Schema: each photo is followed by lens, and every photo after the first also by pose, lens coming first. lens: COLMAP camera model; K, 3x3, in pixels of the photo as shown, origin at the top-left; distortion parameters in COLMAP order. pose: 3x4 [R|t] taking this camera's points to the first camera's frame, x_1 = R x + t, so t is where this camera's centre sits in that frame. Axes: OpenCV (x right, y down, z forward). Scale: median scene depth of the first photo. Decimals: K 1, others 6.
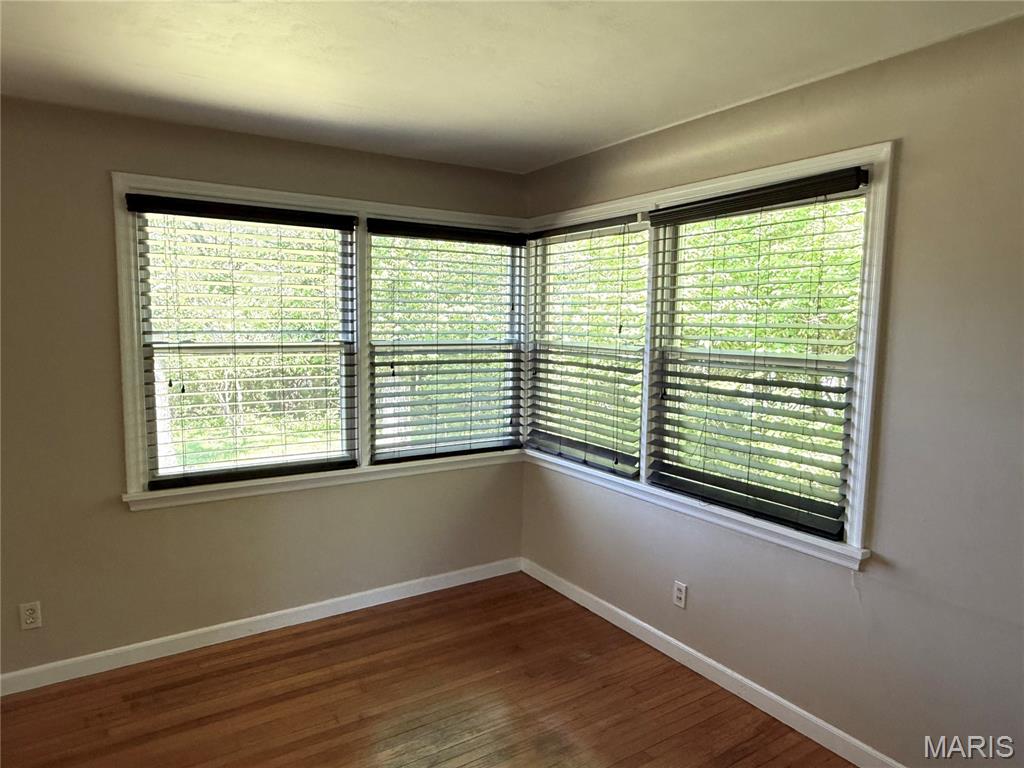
lens RADIAL K [[659.8, 0, 512.0], [0, 659.8, 384.0], [0, 0, 1]] dist [0.002357, 0.000627]
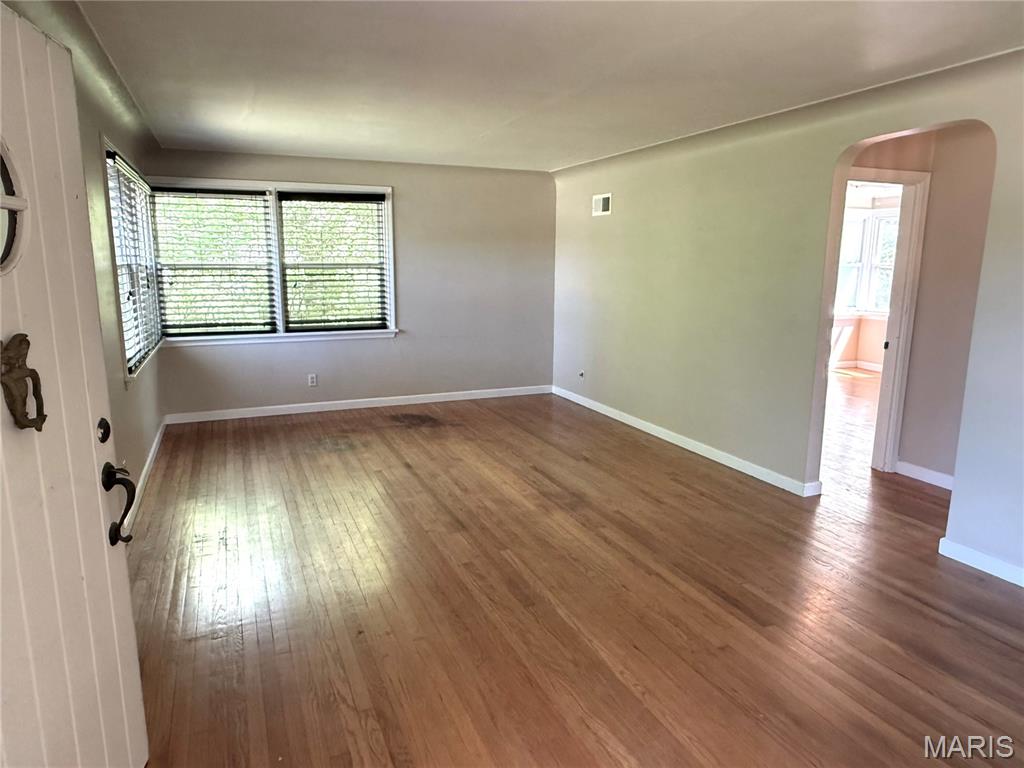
lens RADIAL K [[659.8, 0, 512.0], [0, 659.8, 384.0], [0, 0, 1]] dist [0.002357, 0.000627]
pose [[0.175687, -0.185790, 0.966756, -2.160692], [0.098944, 0.980390, 0.170429, 0.044291], [-0.979461, 0.065712, 0.190624, -0.034346]]
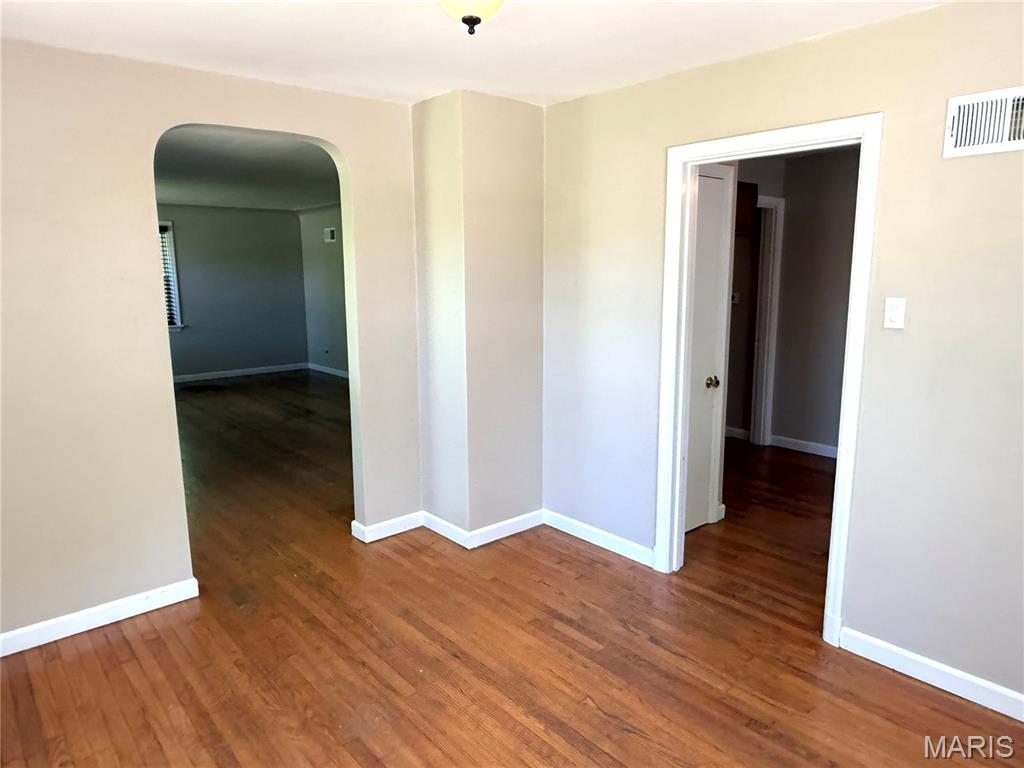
lens RADIAL K [[659.8, 0, 512.0], [0, 659.8, 384.0], [0, 0, 1]] dist [0.002357, 0.000627]
pose [[-0.132868, -0.175121, 0.975540, -3.536400], [0.111131, 0.975428, 0.190237, 0.065044], [-0.984884, 0.133689, -0.110142, -0.447541]]
